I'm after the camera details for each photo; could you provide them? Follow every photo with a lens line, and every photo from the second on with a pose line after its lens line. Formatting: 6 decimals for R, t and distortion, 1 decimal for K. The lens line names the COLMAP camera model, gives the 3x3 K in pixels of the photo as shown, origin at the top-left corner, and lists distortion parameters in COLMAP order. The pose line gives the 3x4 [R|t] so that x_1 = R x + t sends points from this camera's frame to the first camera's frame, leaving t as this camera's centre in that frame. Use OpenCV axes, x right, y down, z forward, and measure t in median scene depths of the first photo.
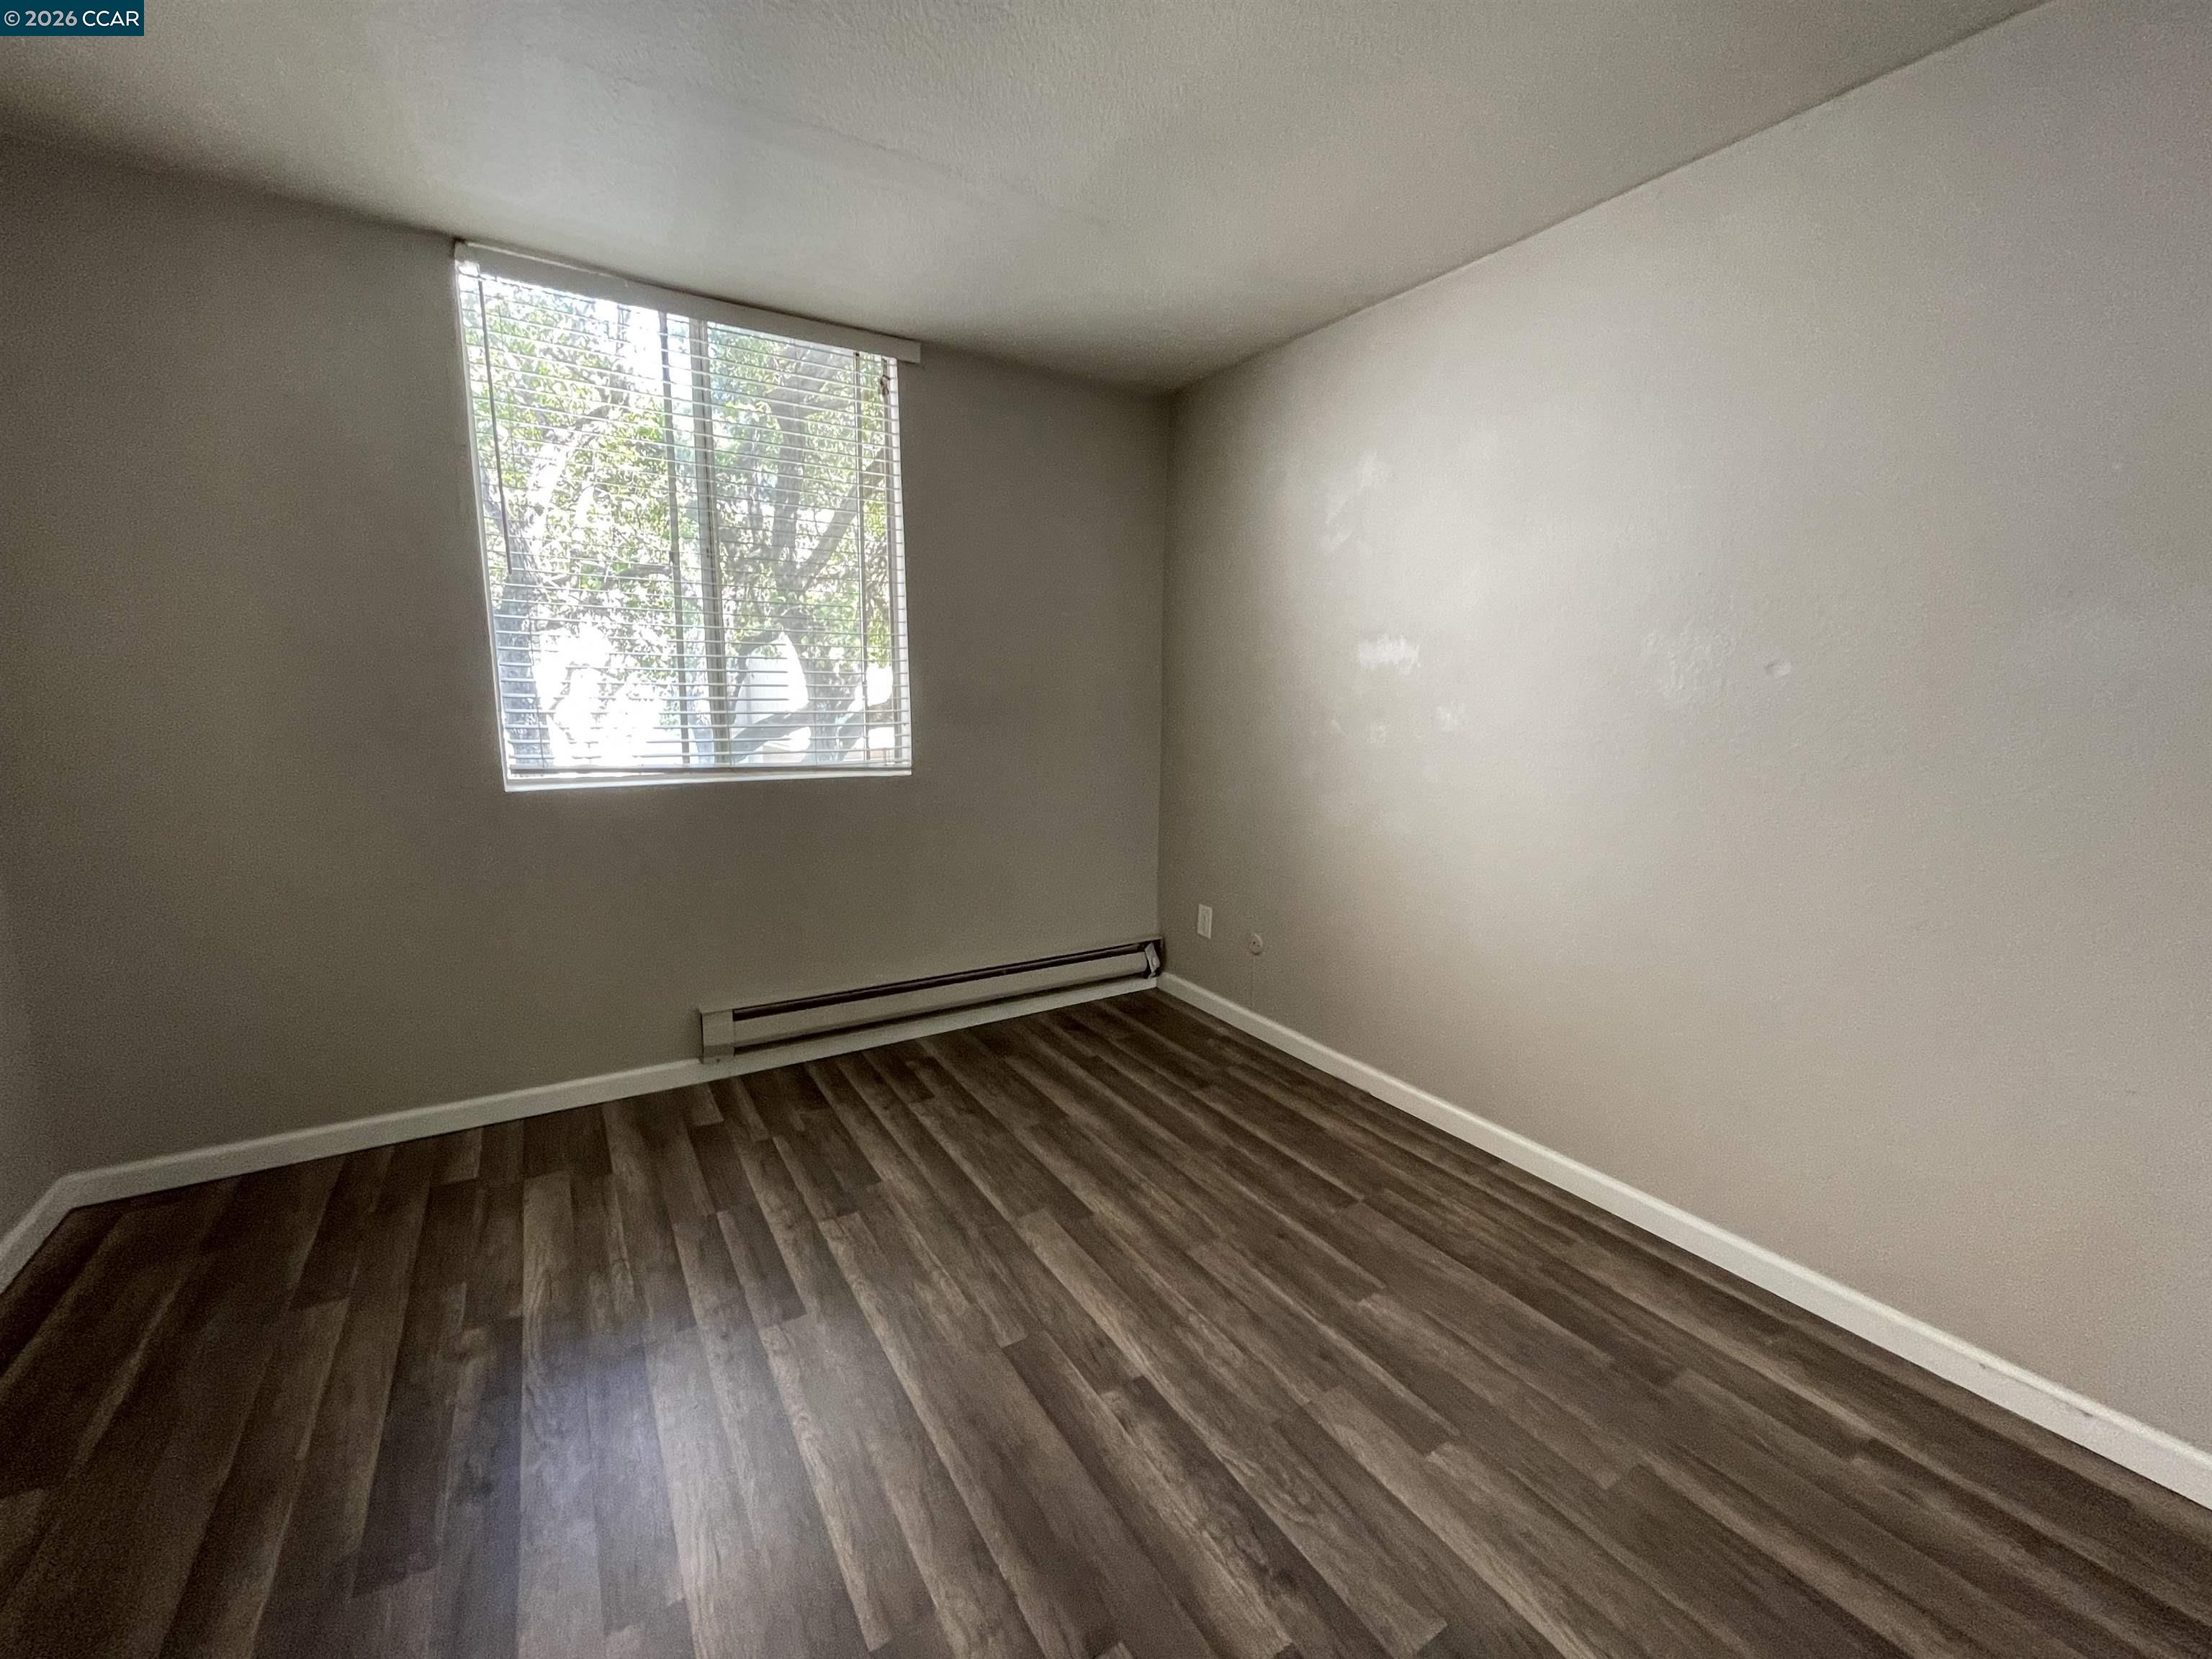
lens RADIAL K [[890.5, 0, 1102.6], [0, 890.5, 810.9], [0, 0, 1]] dist [0.000992, -0.000578]
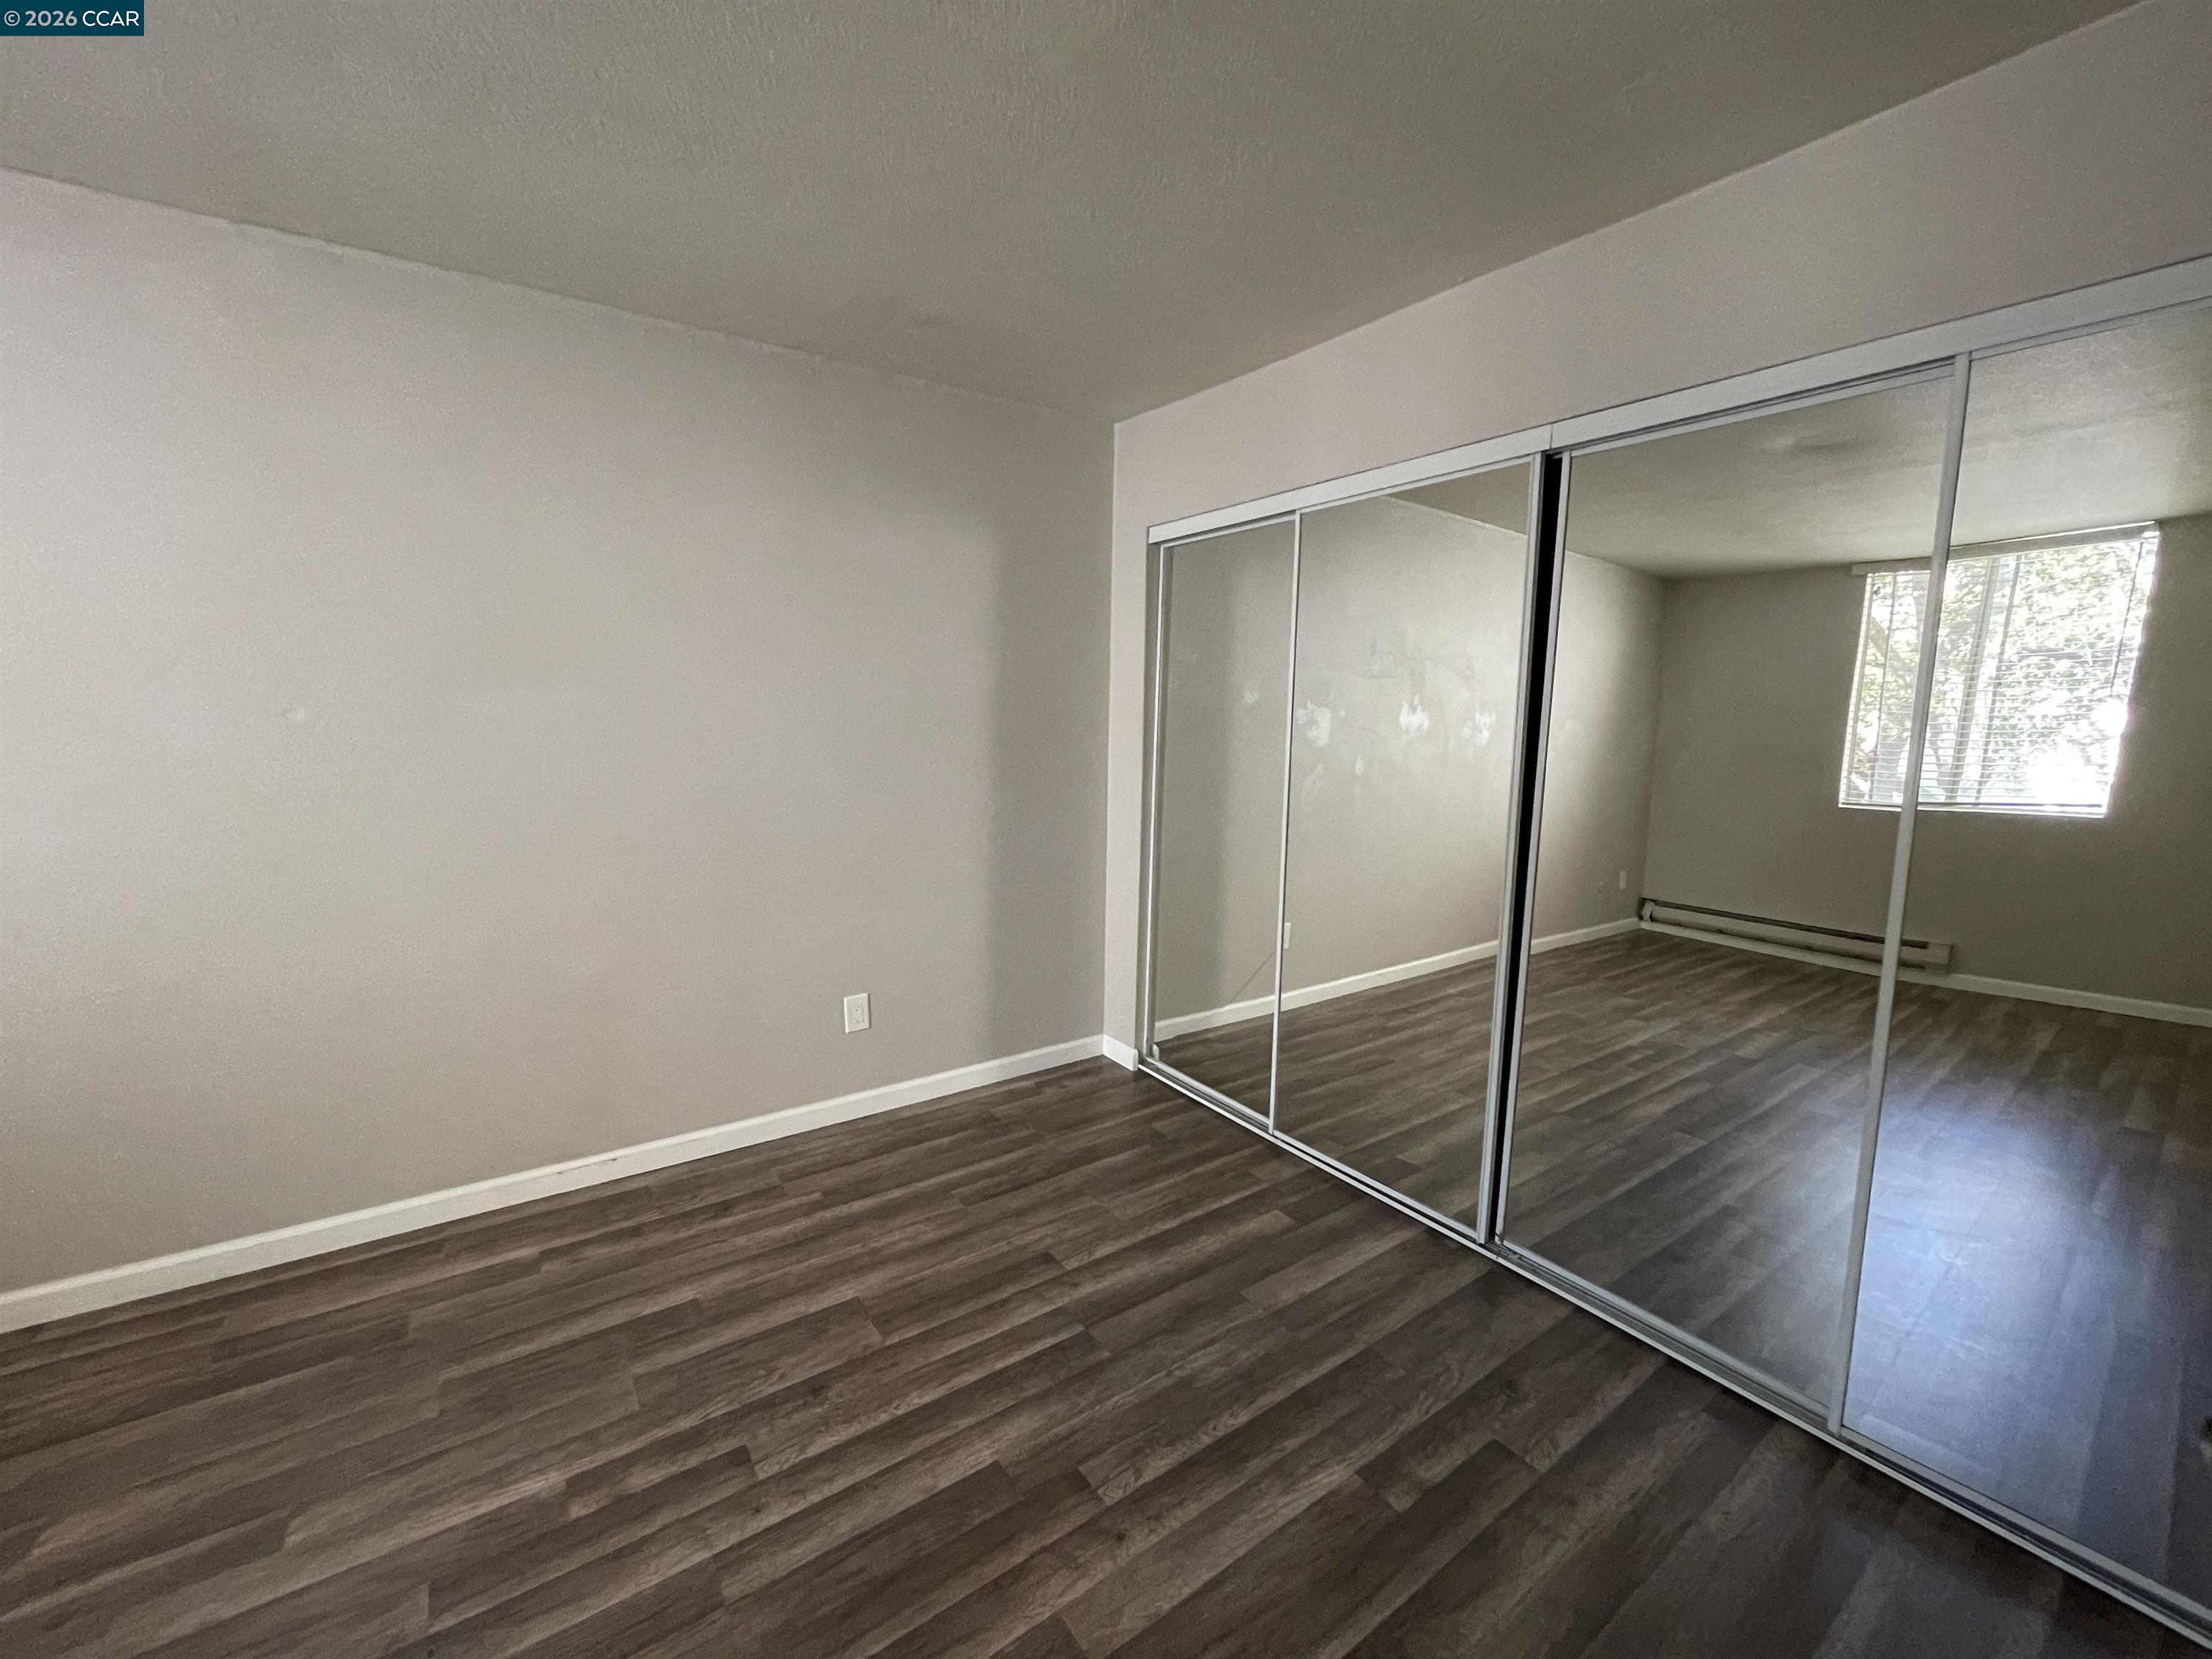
lens RADIAL K [[890.5, 0, 1097.1], [0, 890.5, 835.3], [0, 0, 1]] dist [0.000992, -0.000578]
pose [[-0.048467, -0.141597, 0.988737, -0.494660], [0.115567, 0.982457, 0.146362, -0.066993], [-0.992117, 0.121359, -0.031252, 0.061082]]
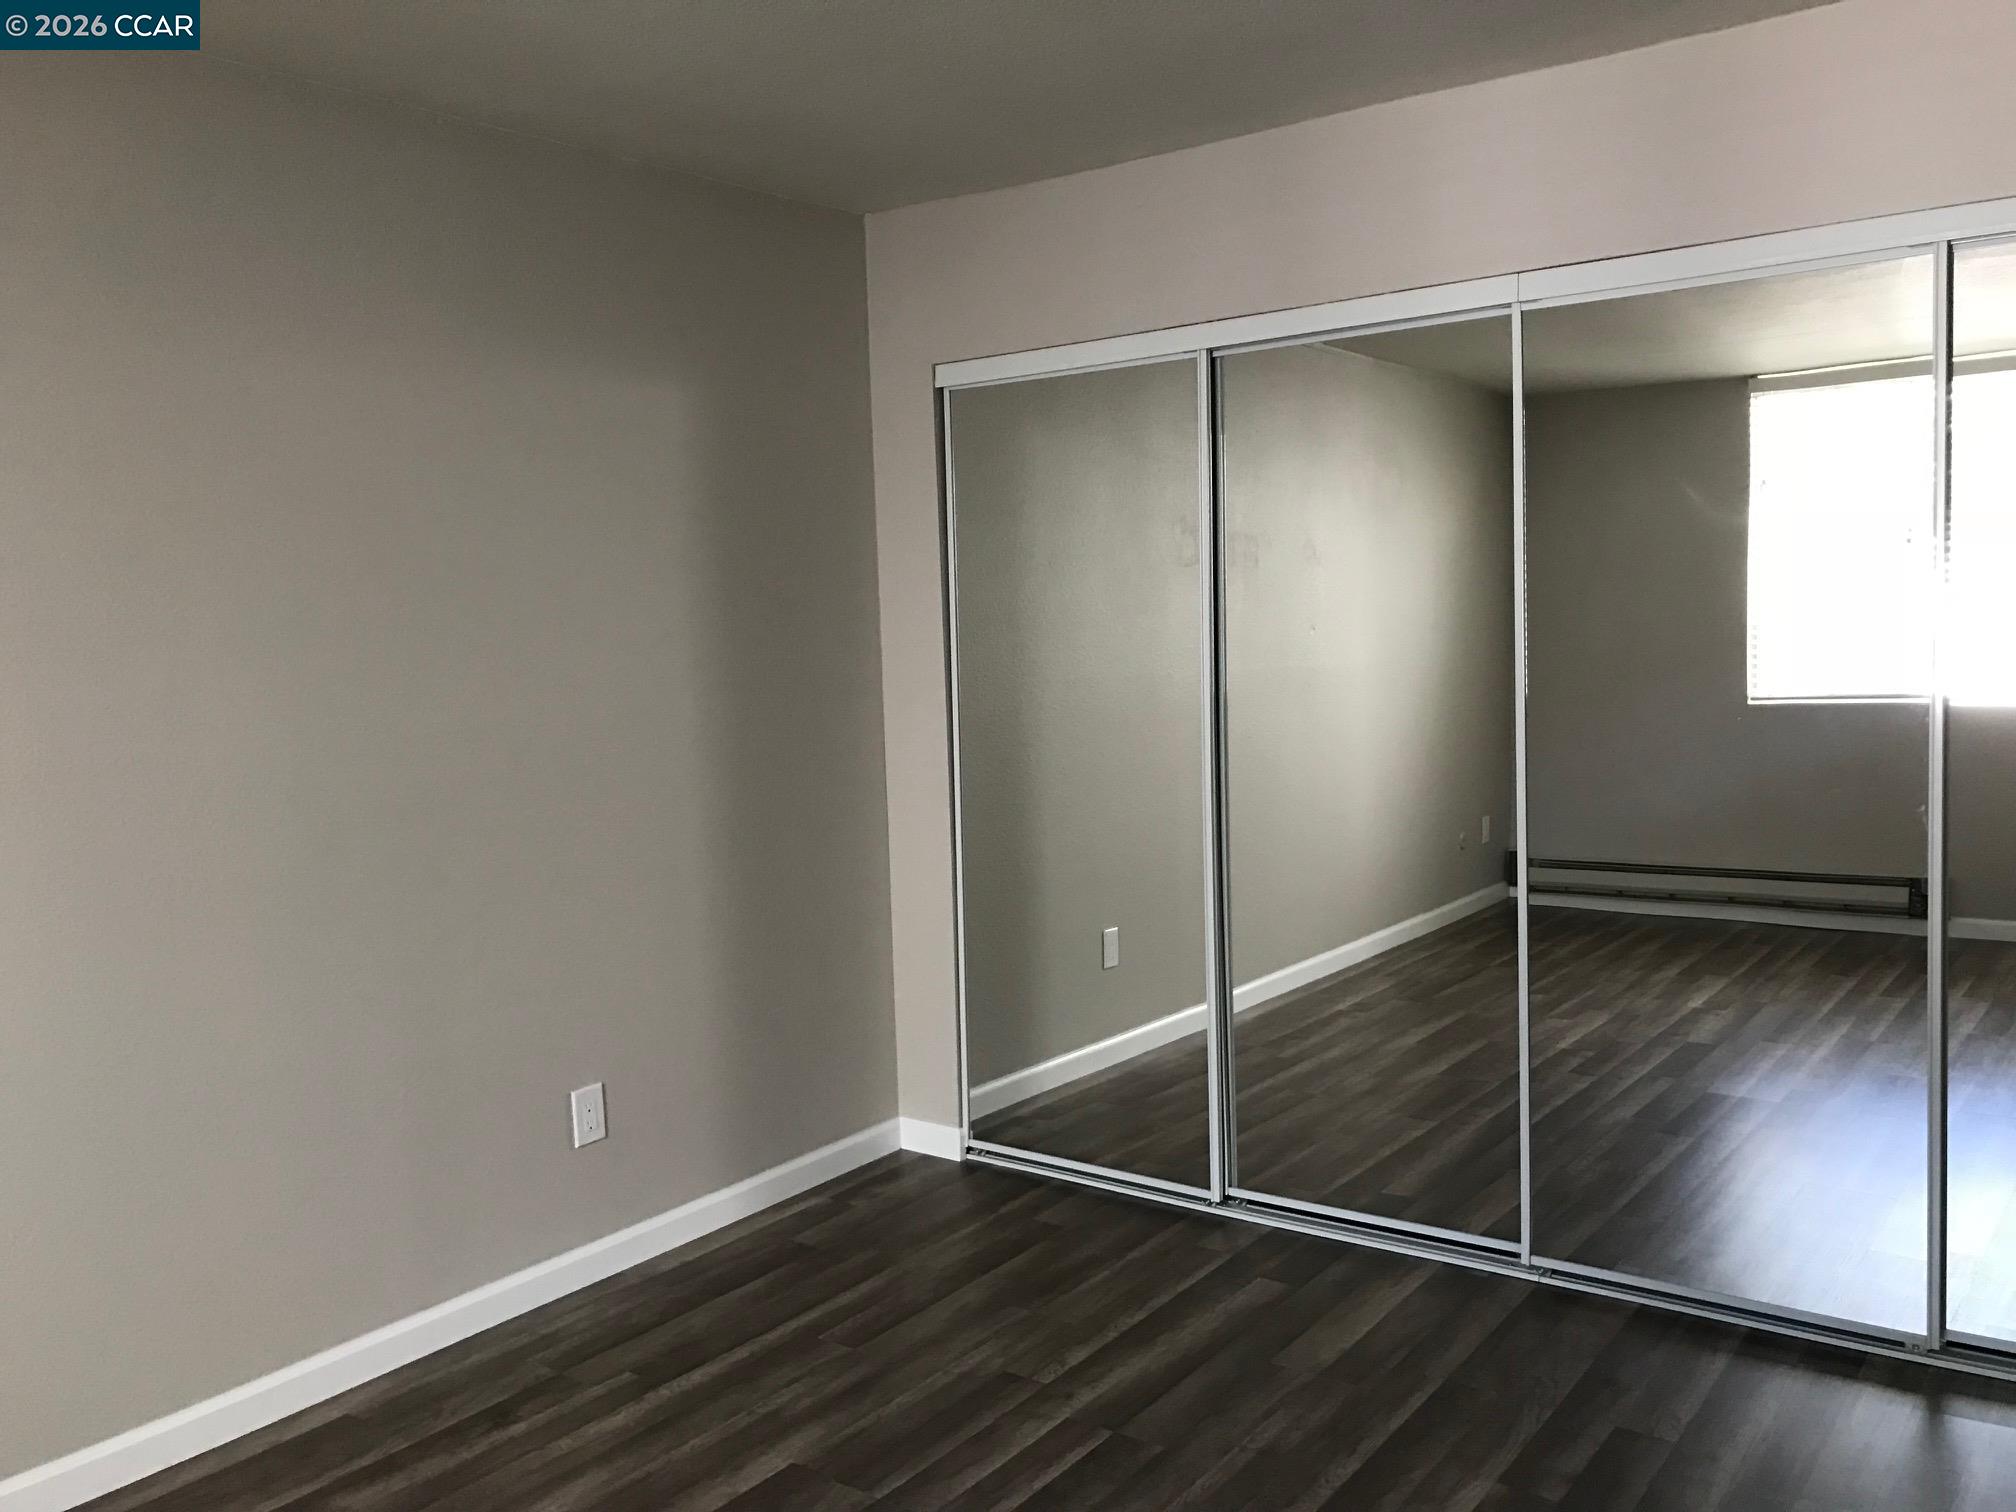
lens RADIAL K [[1641.2, 0, 1010.0], [0, 1641.2, 751.9], [0, 0, 1]] dist [0.032353, -0.012242]
pose [[-0.351183, -0.069617, 0.933715, -0.908948], [0.157055, 0.978723, 0.132044, -0.166132], [-0.923041, 0.193016, -0.332777, 0.665868]]
